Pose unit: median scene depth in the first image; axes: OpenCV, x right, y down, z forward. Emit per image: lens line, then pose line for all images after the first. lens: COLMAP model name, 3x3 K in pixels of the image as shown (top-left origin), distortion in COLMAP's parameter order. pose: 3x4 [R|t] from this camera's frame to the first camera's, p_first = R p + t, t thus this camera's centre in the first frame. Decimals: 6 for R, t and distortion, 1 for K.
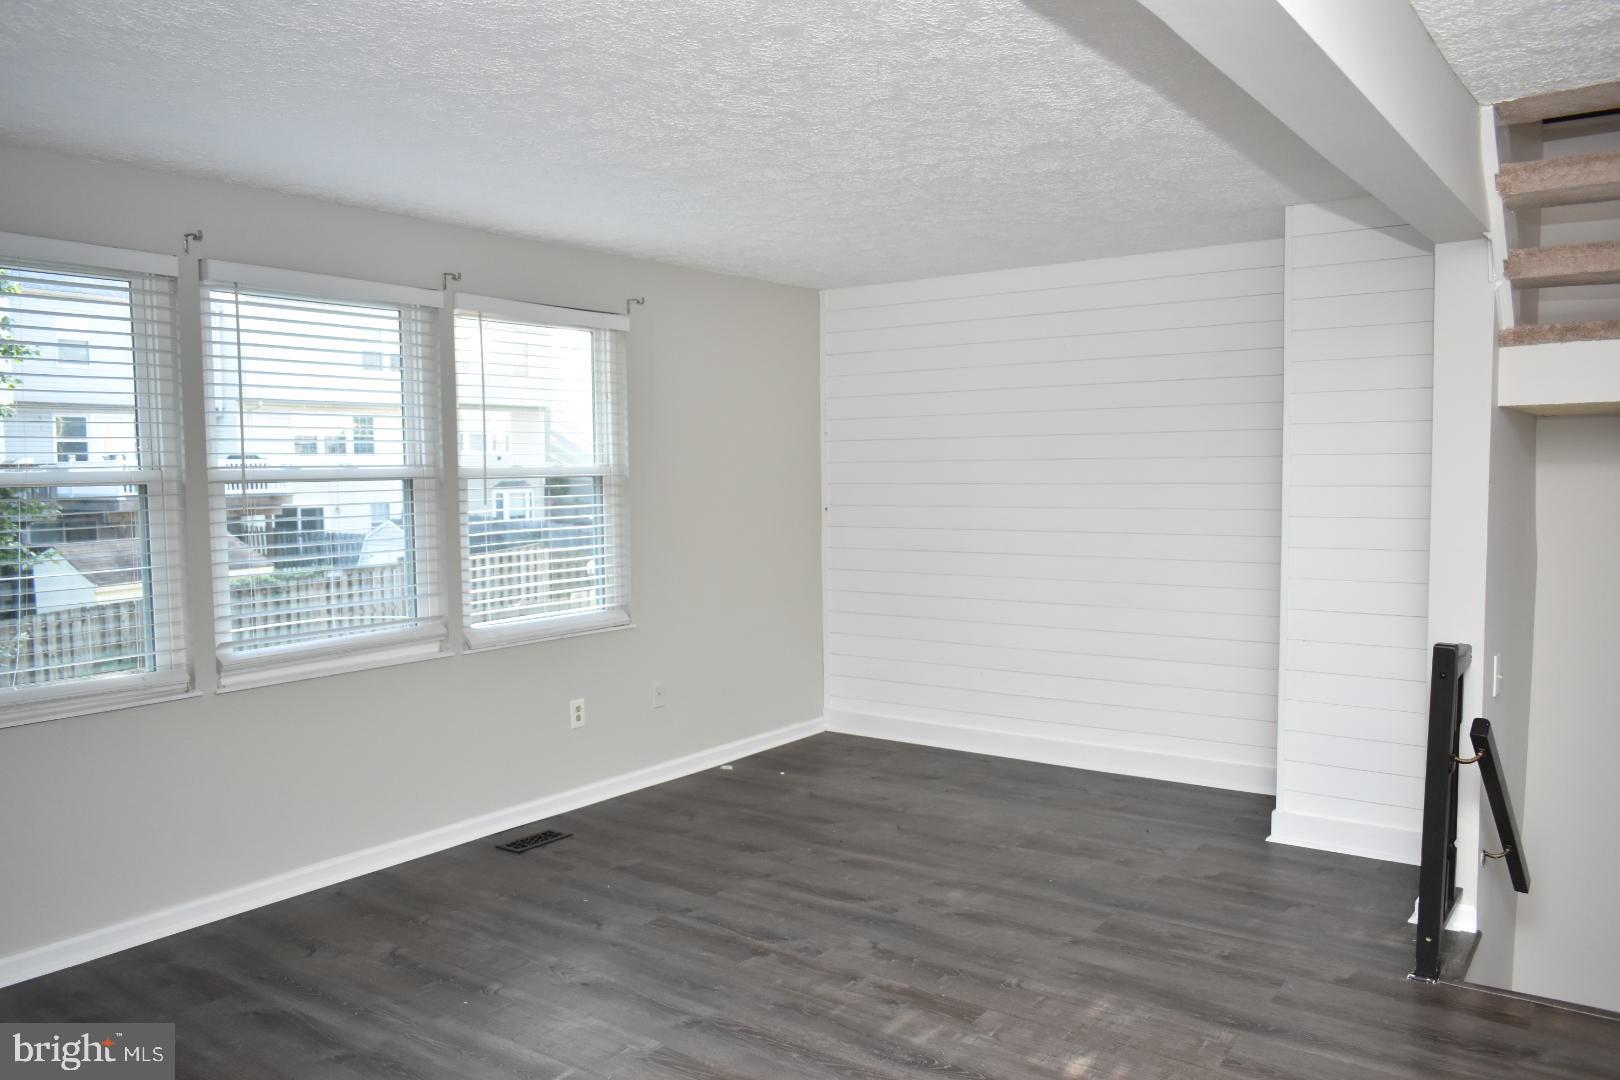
lens RADIAL K [[1224.4, 0, 809.3], [0, 1224.4, 547.5], [0, 0, 1]] dist [-0.024504, 0.009417]
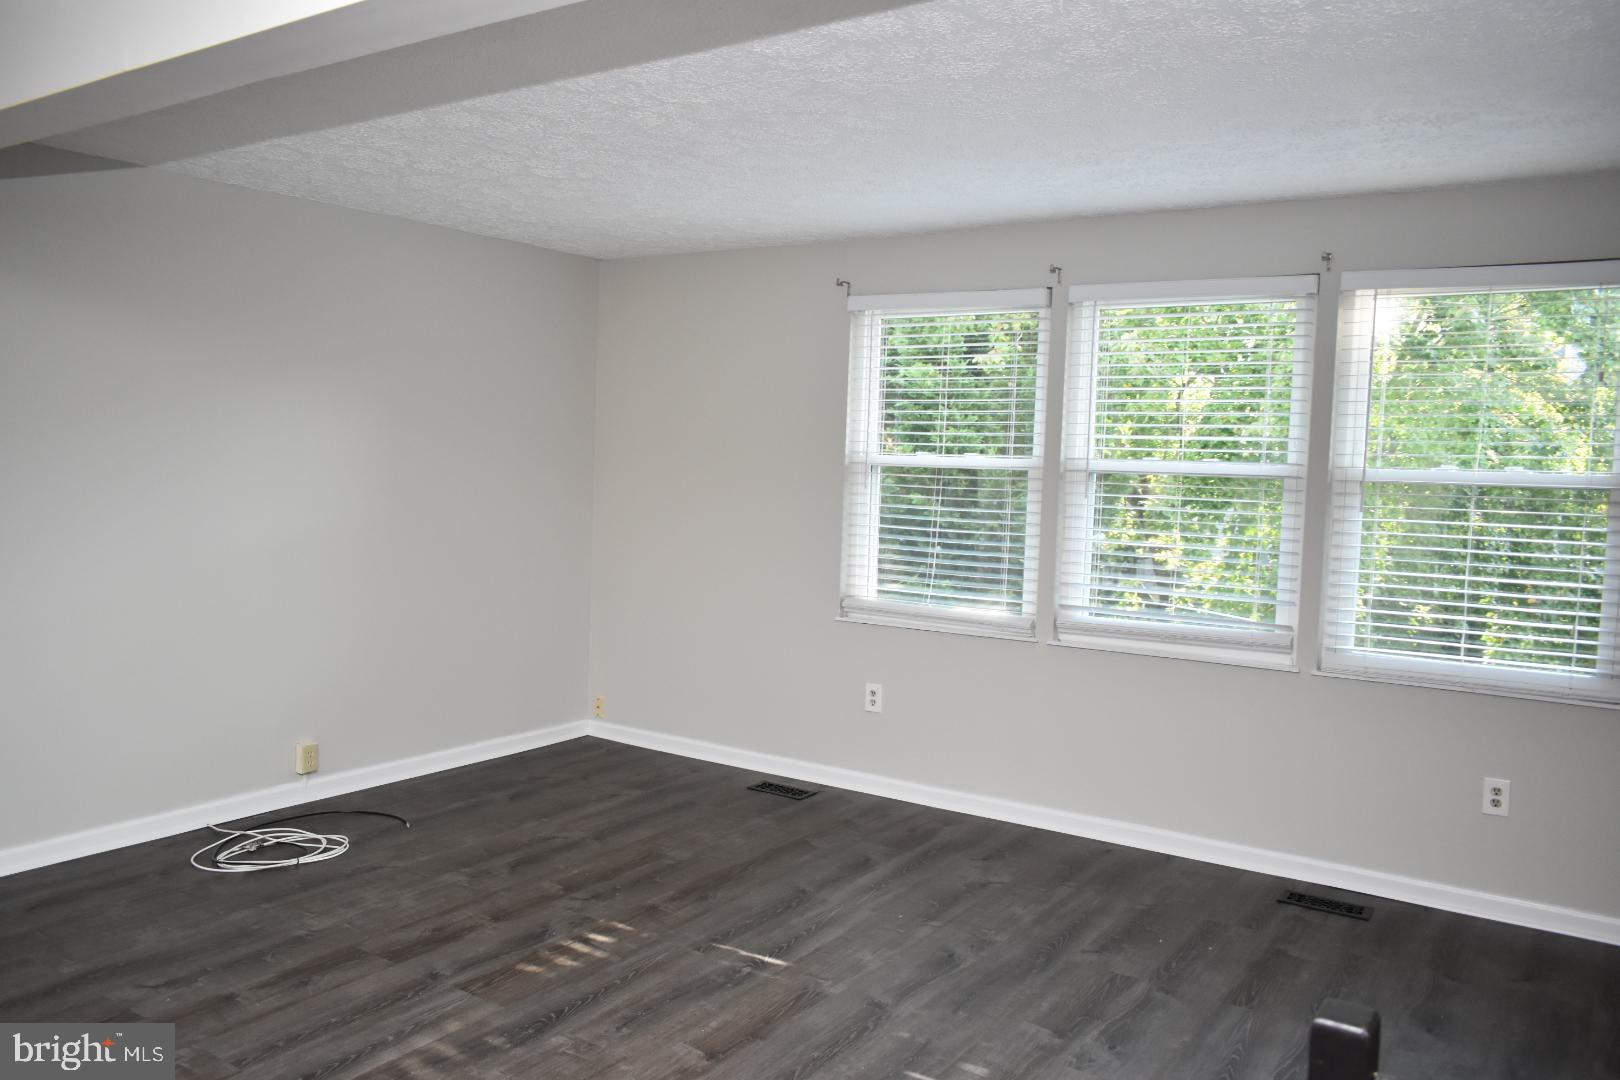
lens RADIAL K [[1224.4, 0, 809.3], [0, 1224.4, 547.5], [0, 0, 1]] dist [-0.024504, 0.009417]
pose [[0.041648, 0.085134, -0.995499, 0.681474], [-0.098945, 0.991817, 0.080680, -0.047144], [0.994221, 0.095139, 0.049730, 0.669906]]
